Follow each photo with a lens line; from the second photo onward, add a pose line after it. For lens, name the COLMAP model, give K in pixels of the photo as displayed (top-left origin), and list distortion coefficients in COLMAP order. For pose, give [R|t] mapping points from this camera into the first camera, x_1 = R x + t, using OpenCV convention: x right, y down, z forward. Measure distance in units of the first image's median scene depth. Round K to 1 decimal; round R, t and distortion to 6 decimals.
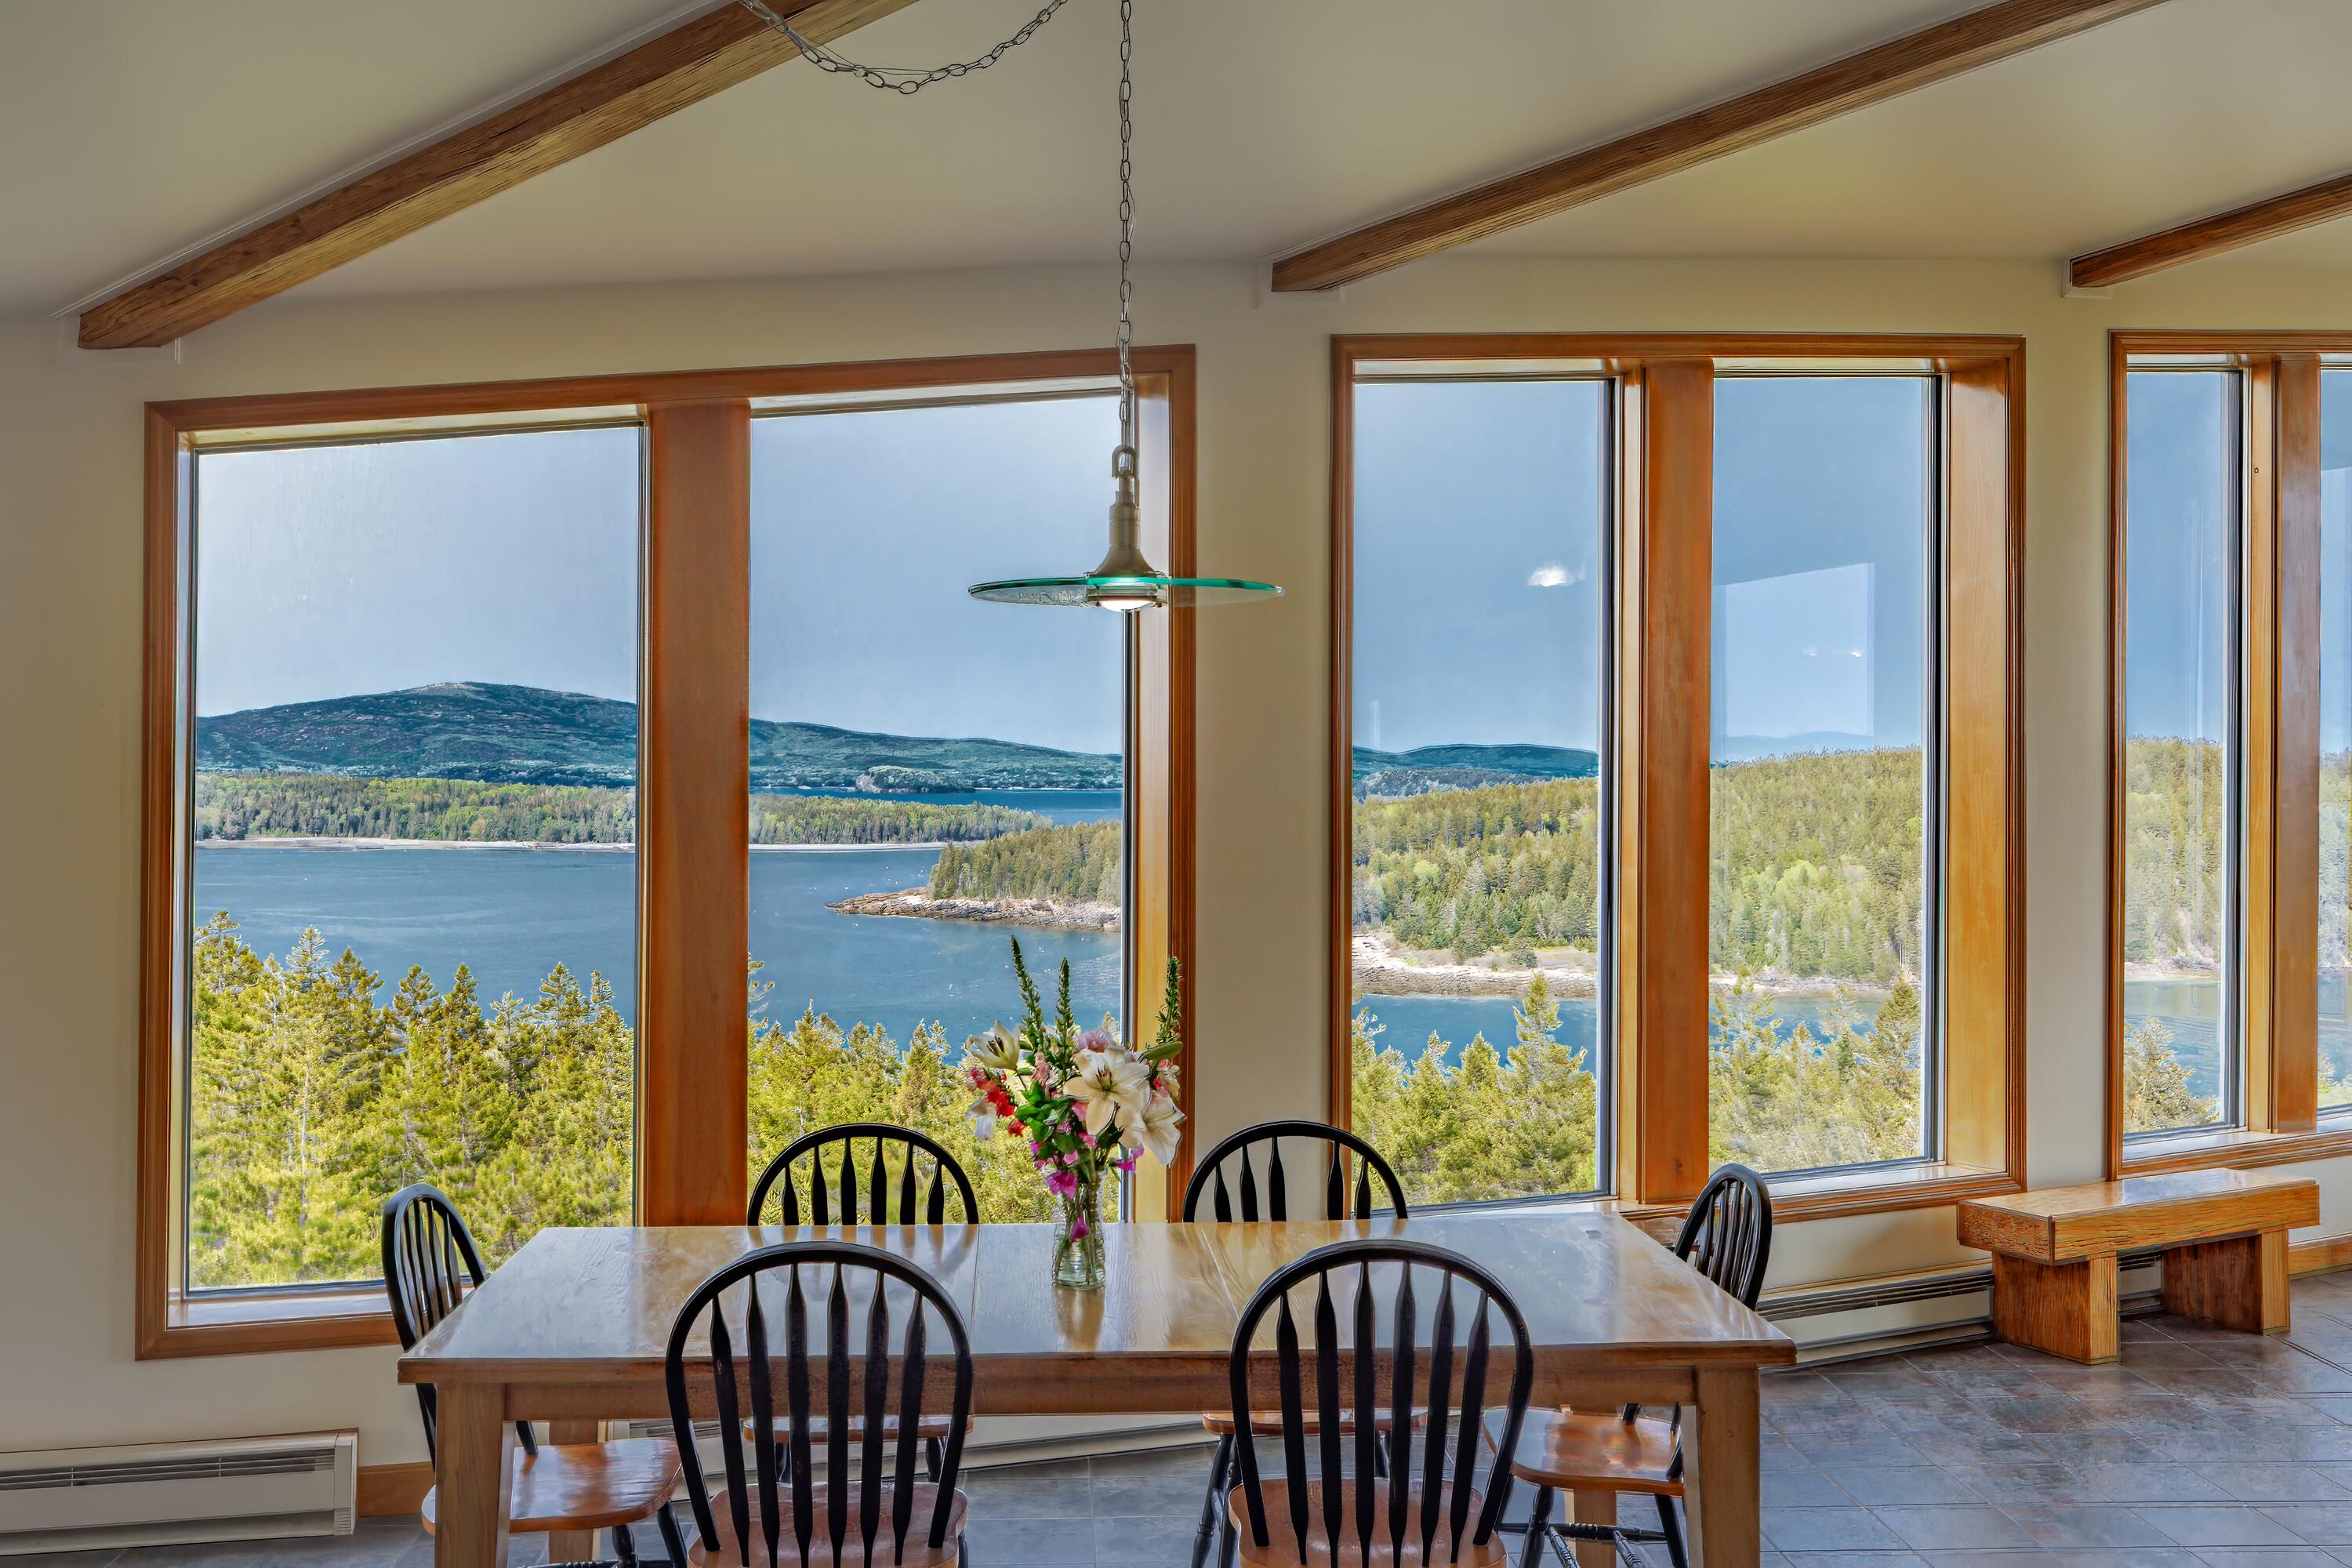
lens RADIAL K [[2287.1, 0, 1176.0], [0, 2287.1, 784.0], [0, 0, 1]] dist [0.003497, 0.006654]
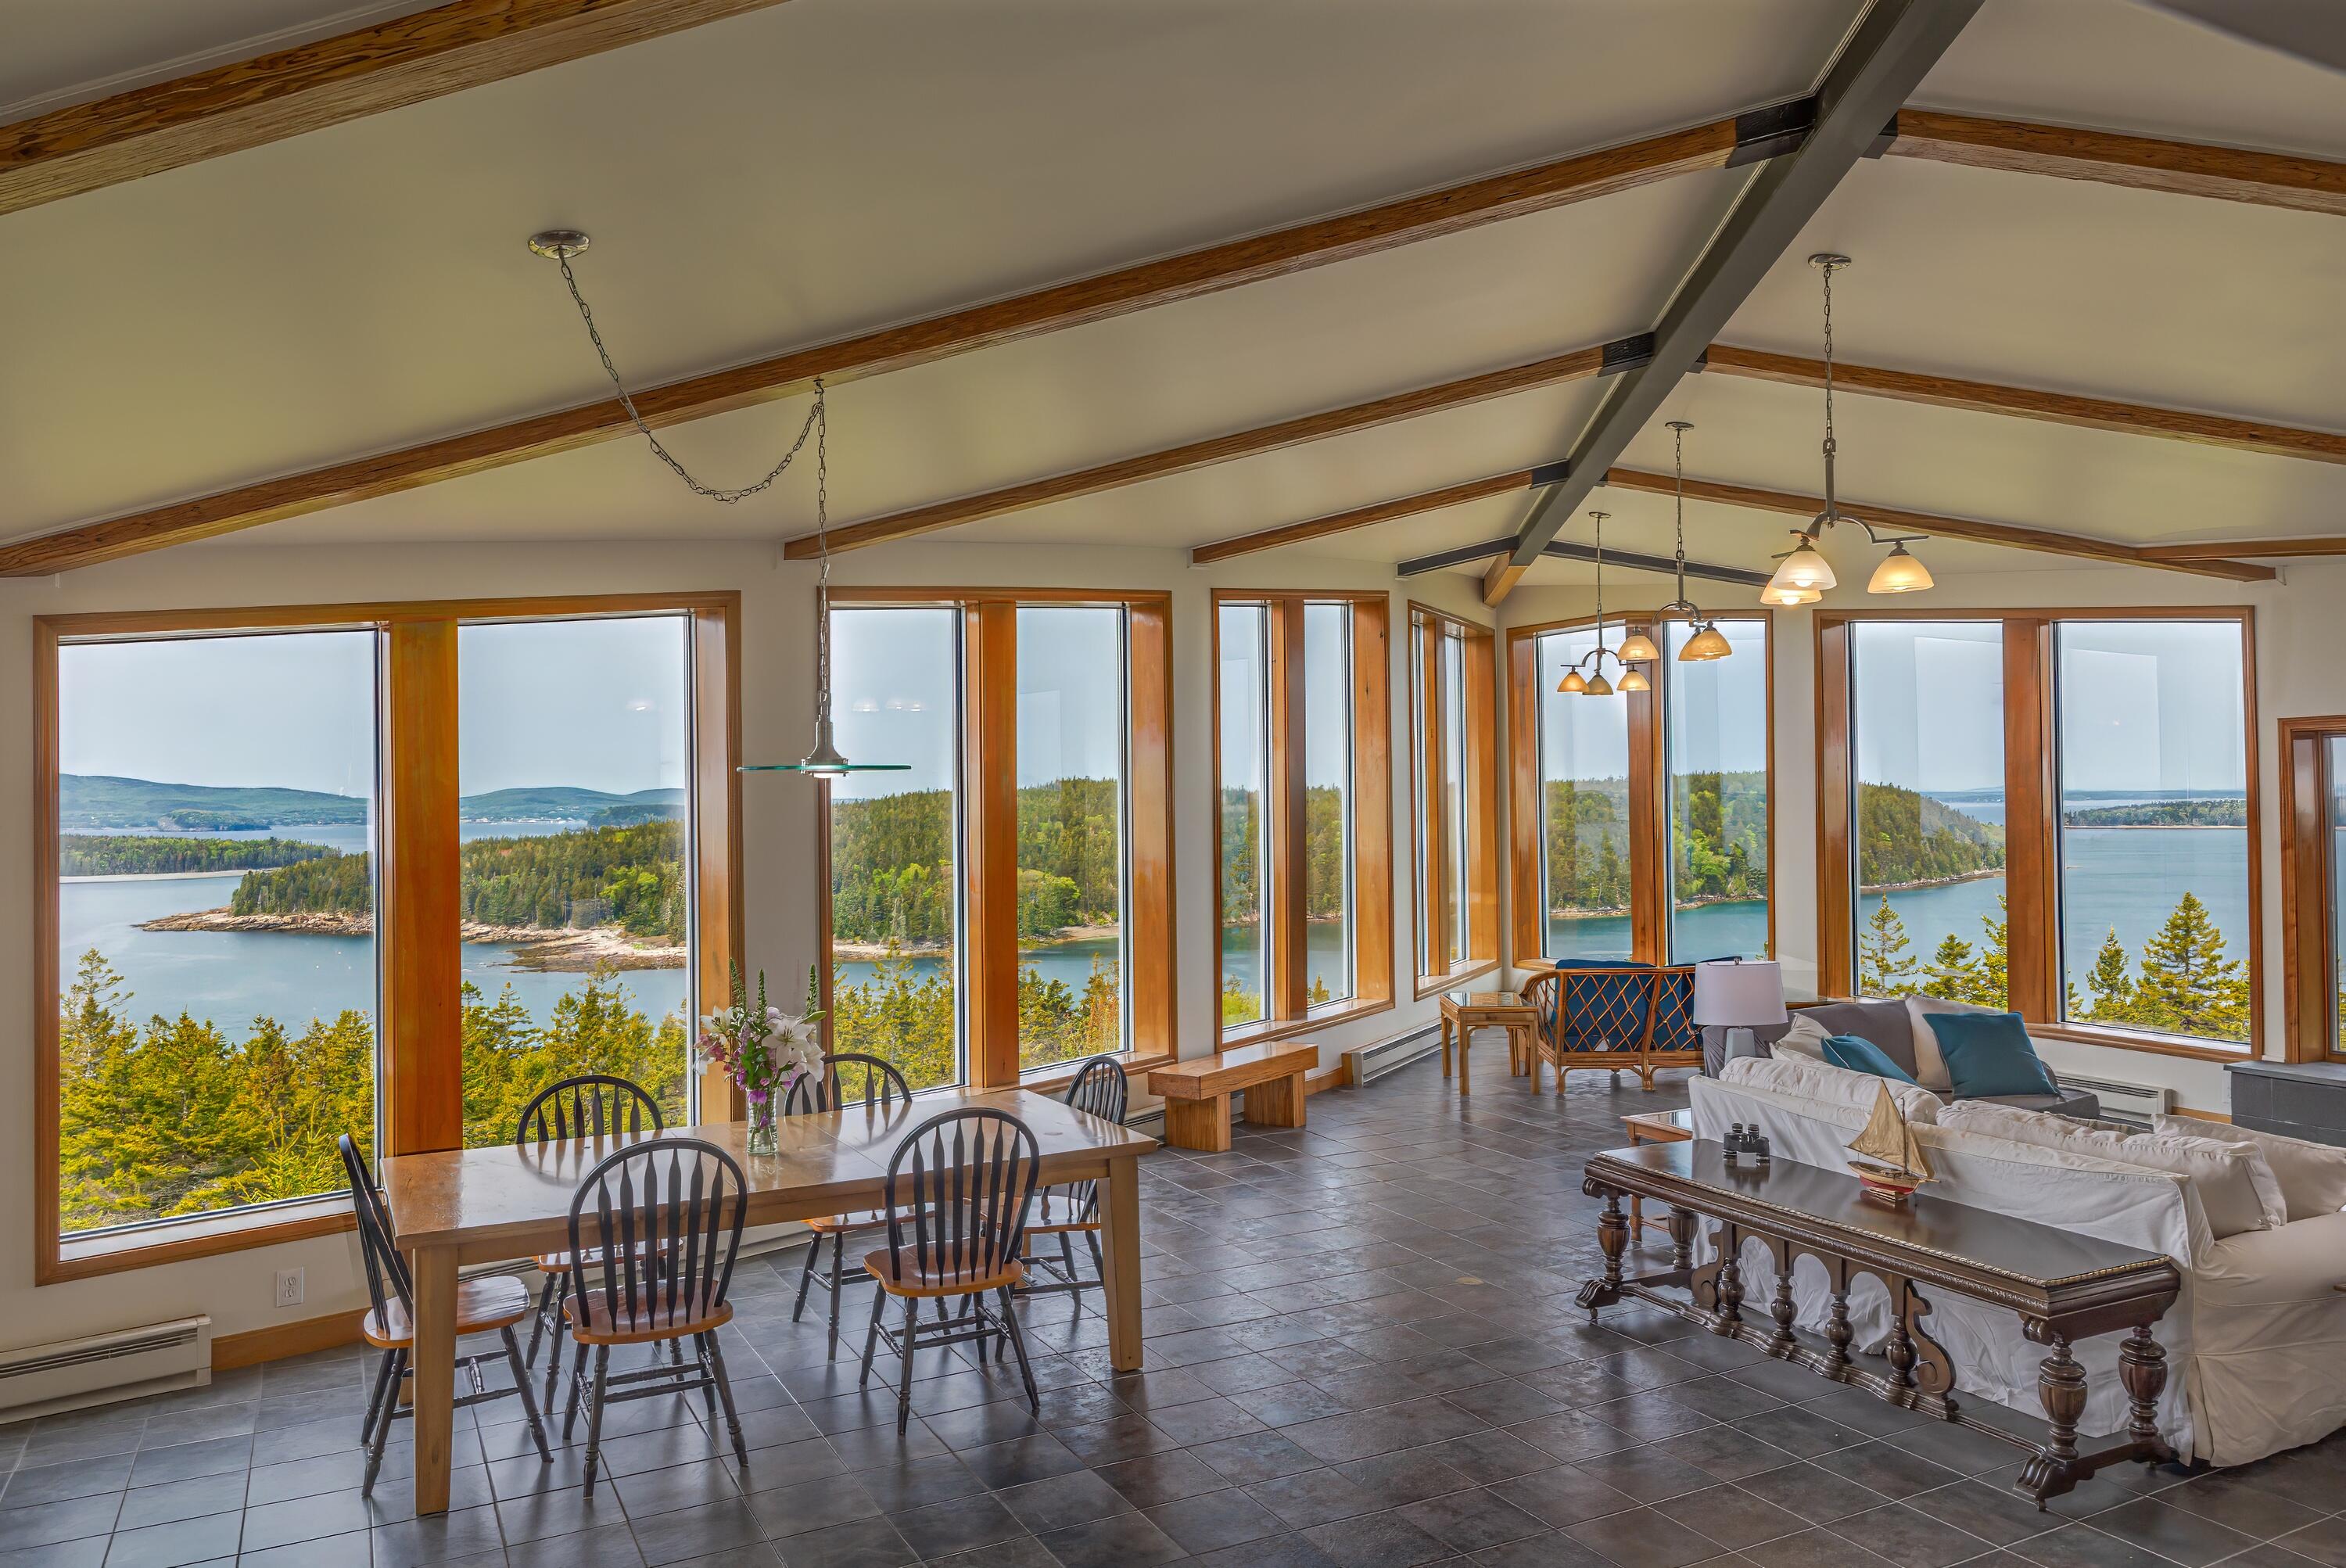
lens RADIAL K [[1579.3, 0, 1164.2], [0, 1579.3, 790.8], [0, 0, 1]] dist [0.021366, -0.003883]
pose [[0.910974, -0.010361, 0.412334, -0.186294], [0.016351, 0.999806, -0.011001, -0.029237], [-0.412140, 0.016764, 0.910966, -0.169819]]
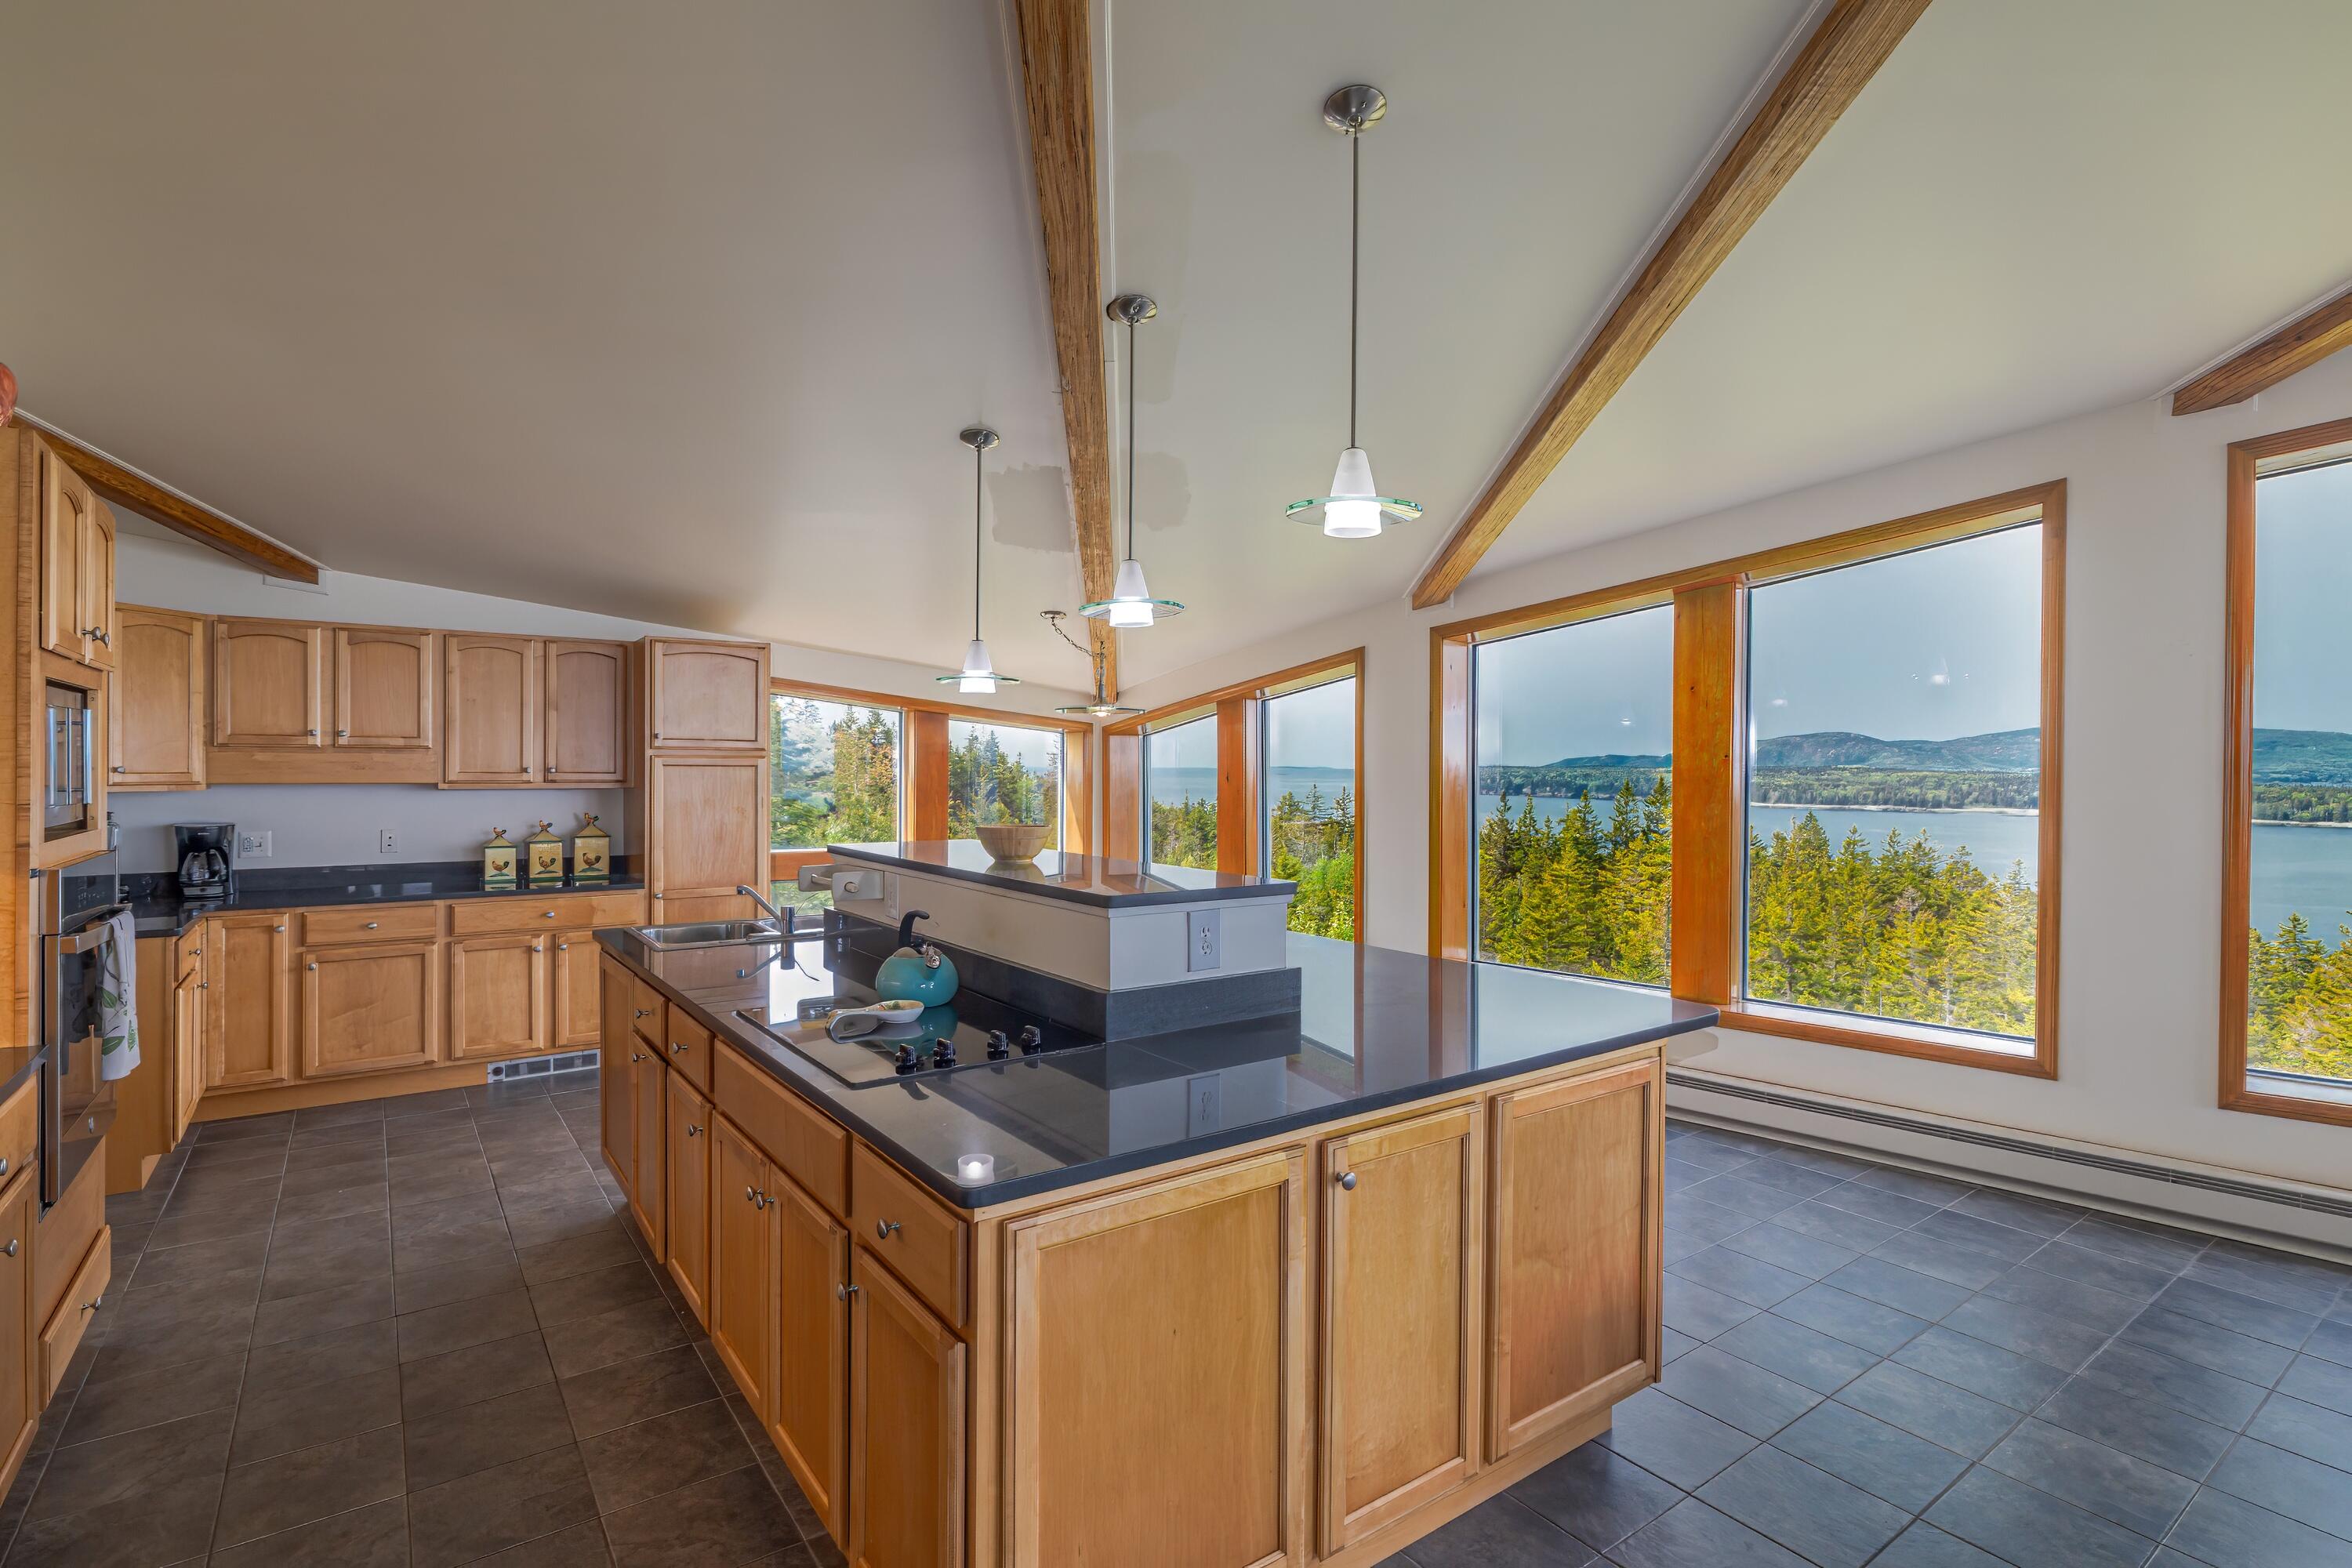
lens RADIAL K [[1158.6, 0, 1223.0], [0, 1158.6, 771.6], [0, 0, 1]] dist [0.002368, 0.000317]
pose [[0.566887, 0.005851, -0.823775, -0.175906], [-0.008557, 0.999963, 0.001213, 0.037686], [0.823751, 0.006361, 0.566916, 0.057385]]
